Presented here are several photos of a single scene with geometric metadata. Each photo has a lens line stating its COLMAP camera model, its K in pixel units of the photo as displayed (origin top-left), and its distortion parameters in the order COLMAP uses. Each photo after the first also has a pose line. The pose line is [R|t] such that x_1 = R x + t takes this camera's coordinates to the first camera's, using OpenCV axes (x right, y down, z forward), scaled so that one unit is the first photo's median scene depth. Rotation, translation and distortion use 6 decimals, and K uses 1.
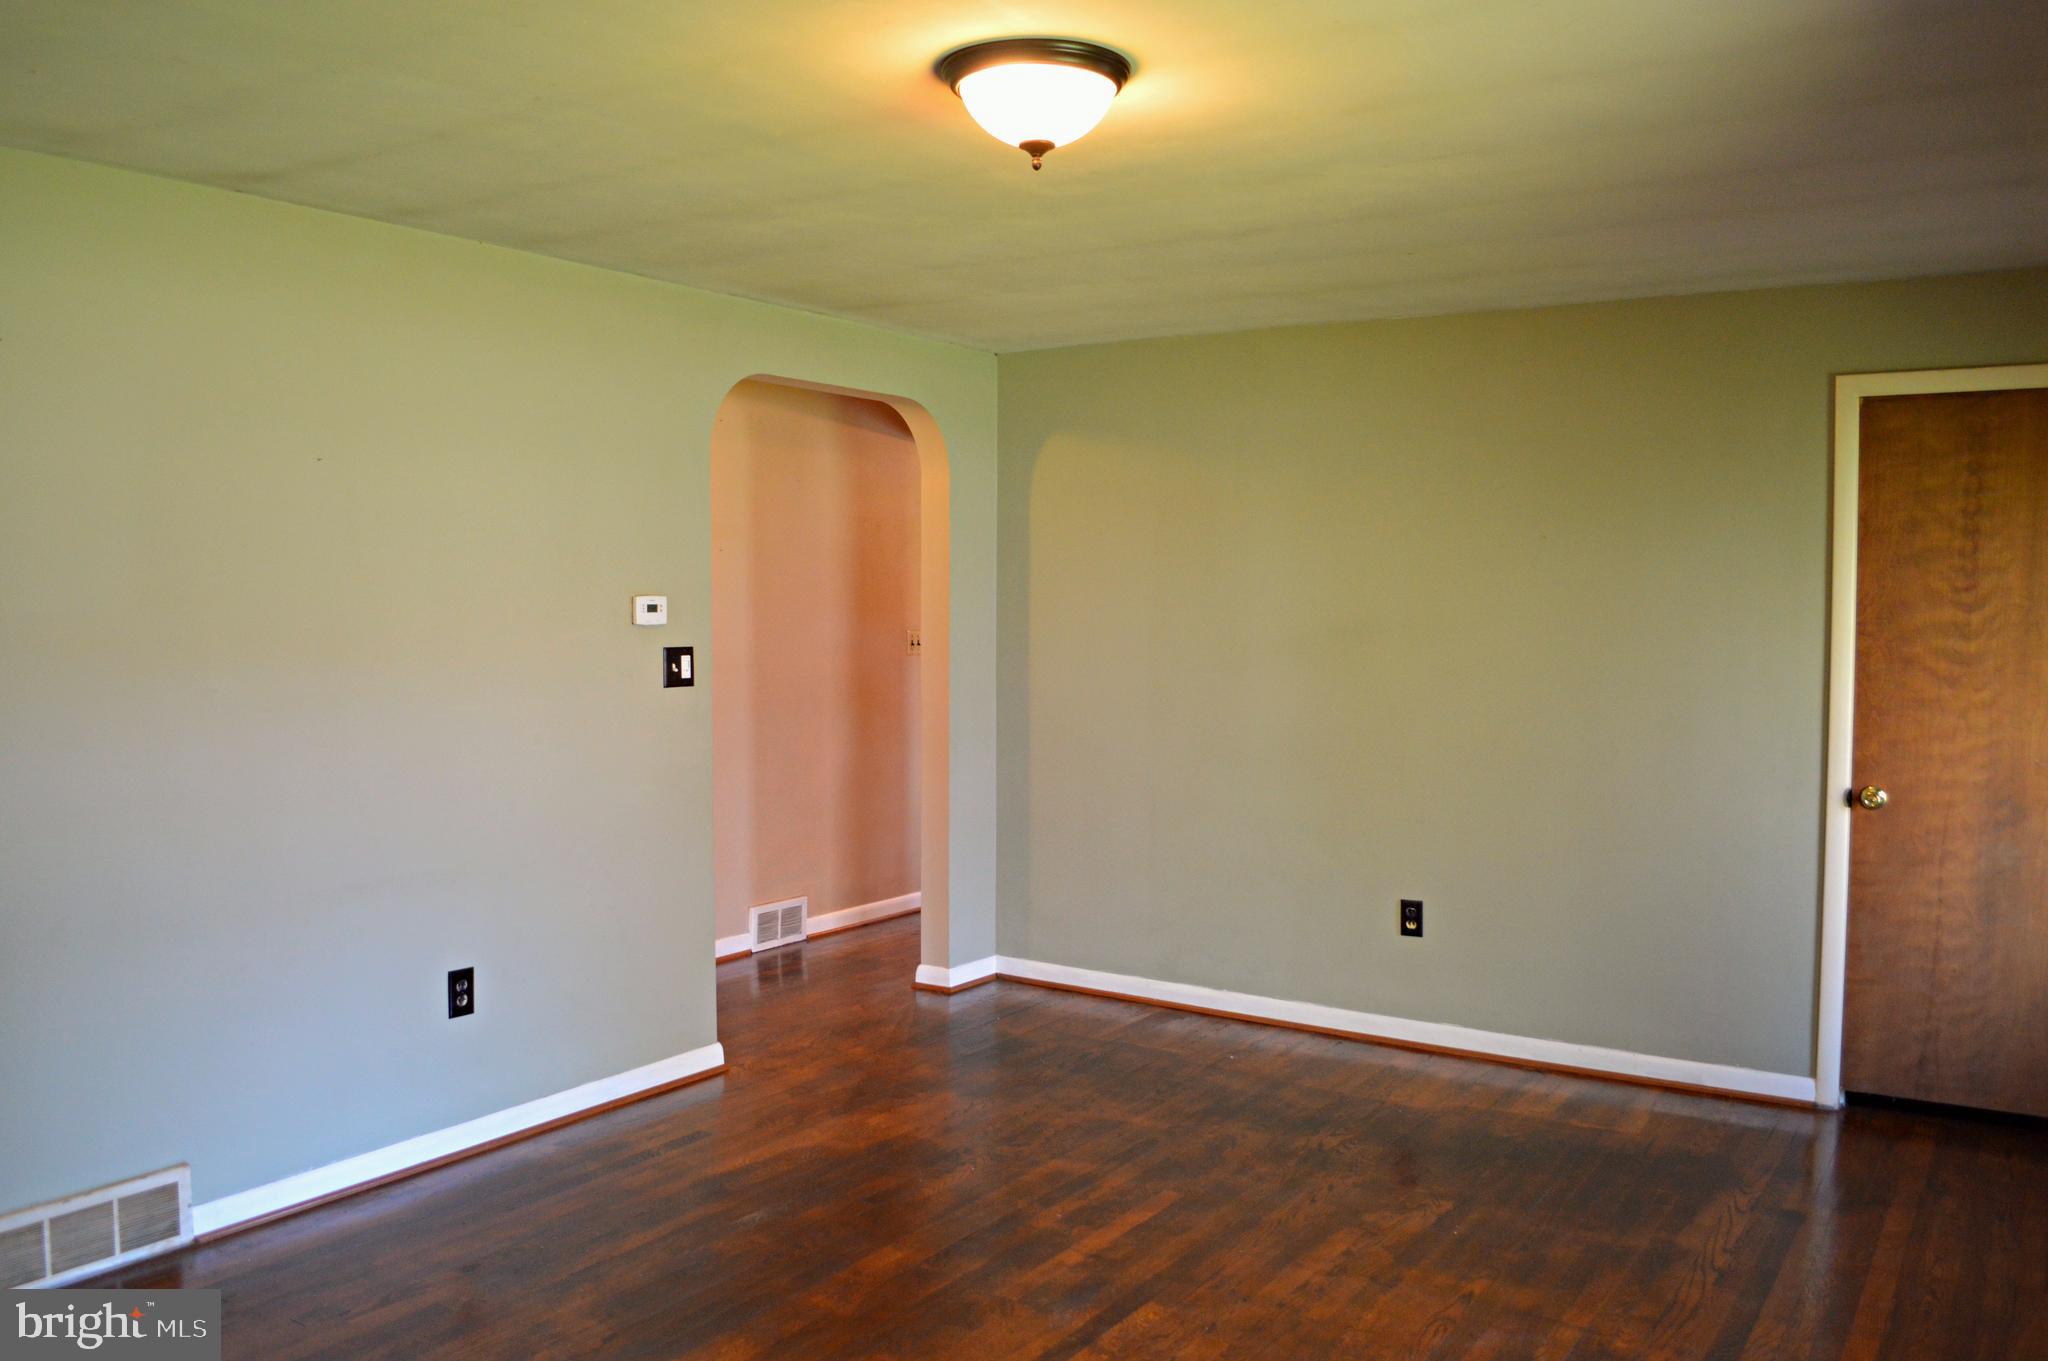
lens RADIAL K [[1687.1, 0, 1024.0], [0, 1687.1, 680.5], [0, 0, 1]] dist [-0.078100, 0.007060]
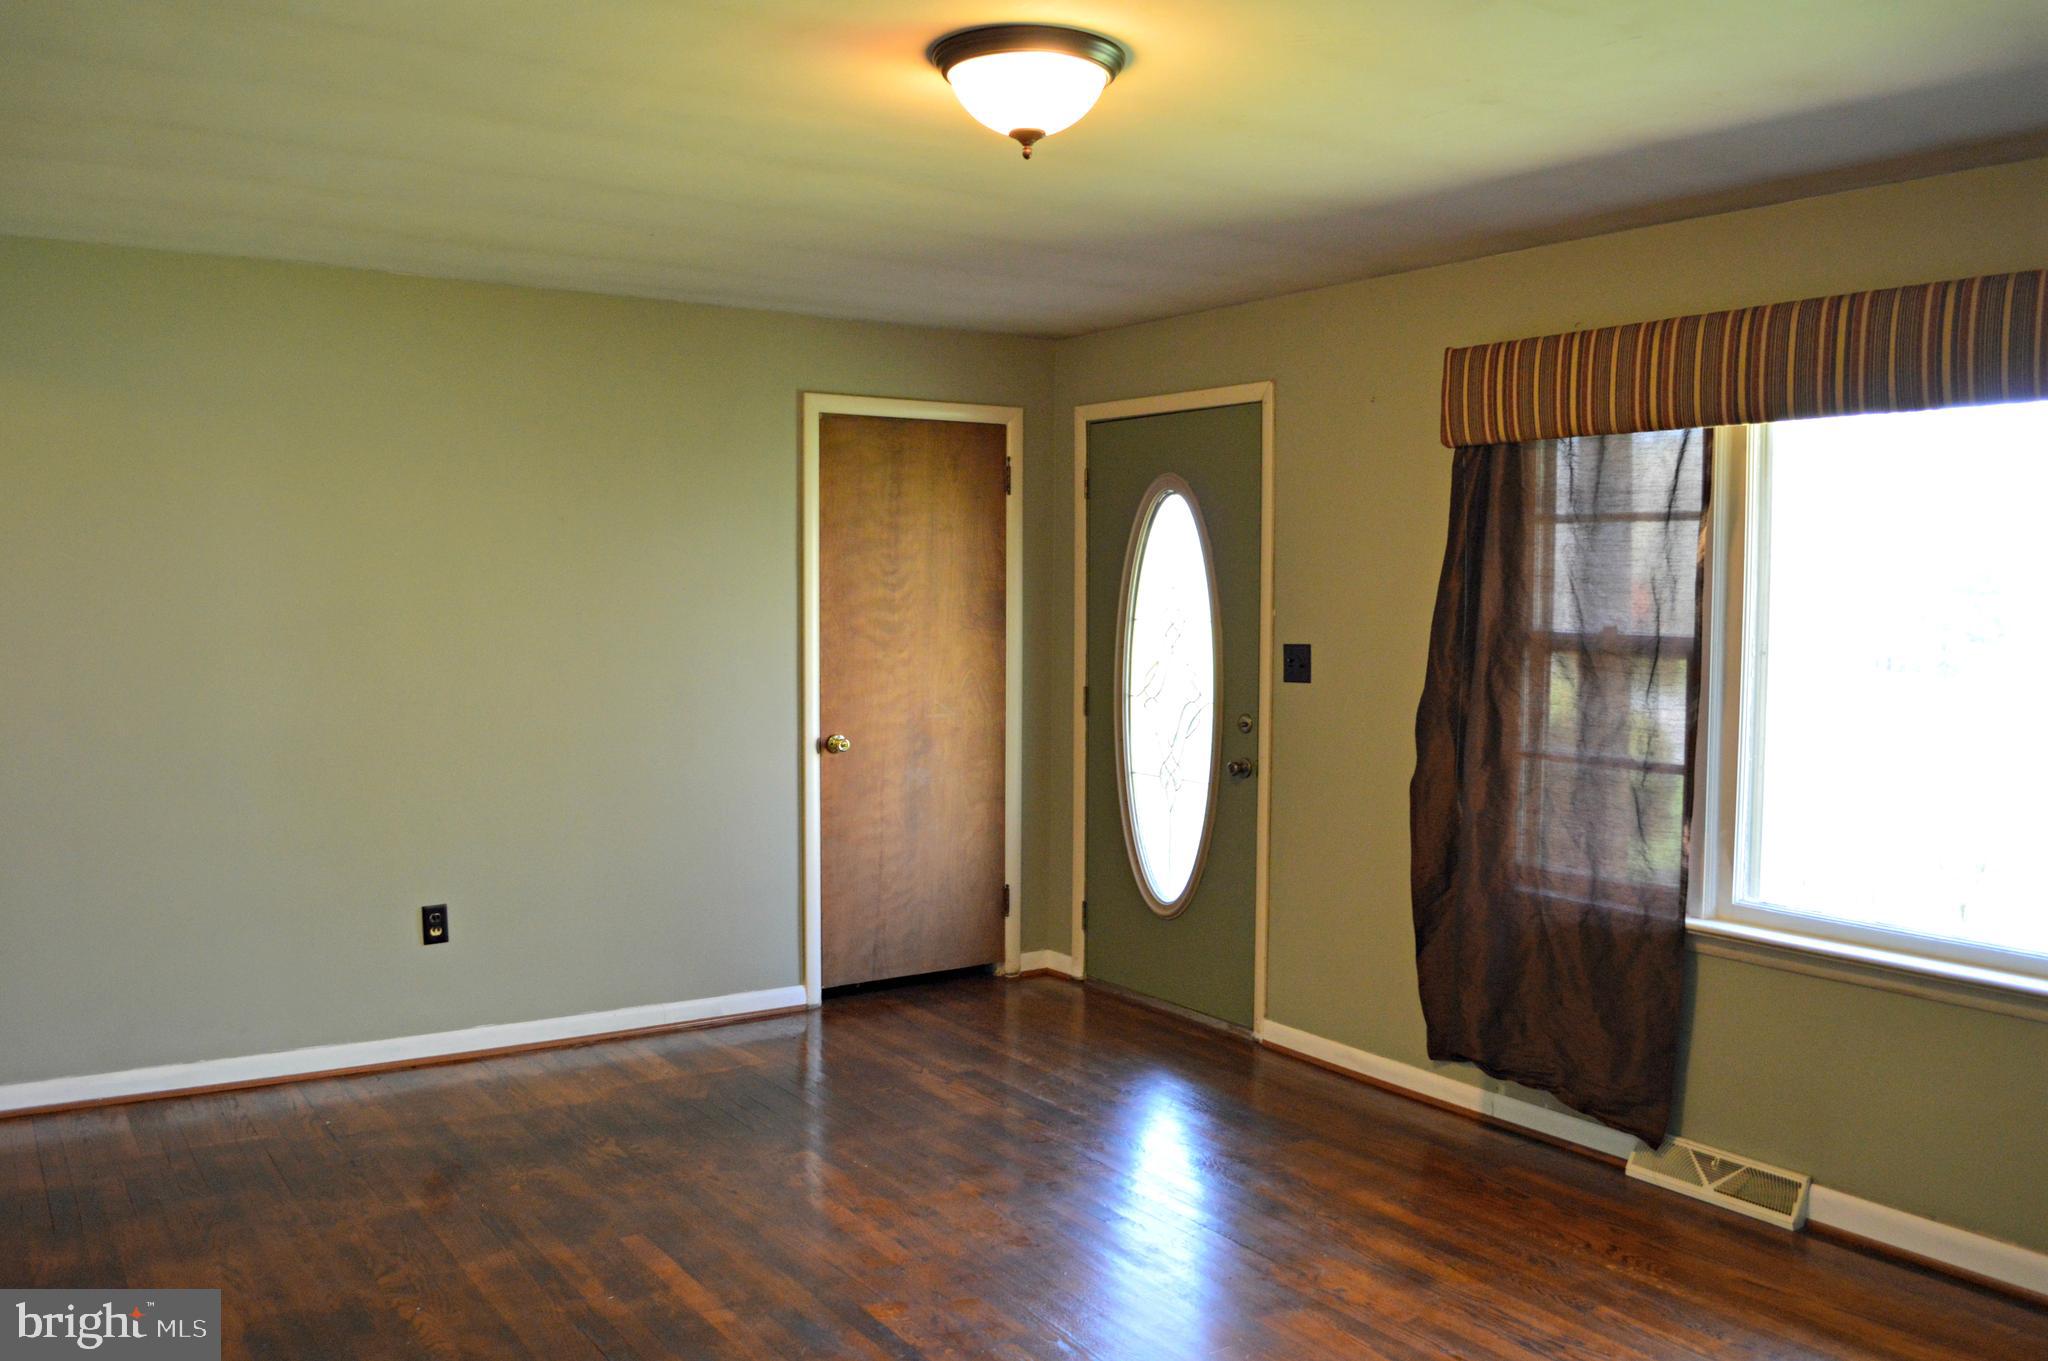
lens RADIAL K [[1687.1, 0, 1024.0], [0, 1687.1, 680.5], [0, 0, 1]] dist [-0.078100, 0.007060]
pose [[0.369990, -0.055909, 0.927352, -0.596422], [0.041780, 0.998179, 0.043509, -0.024123], [-0.928096, 0.022647, 0.371652, 0.416974]]
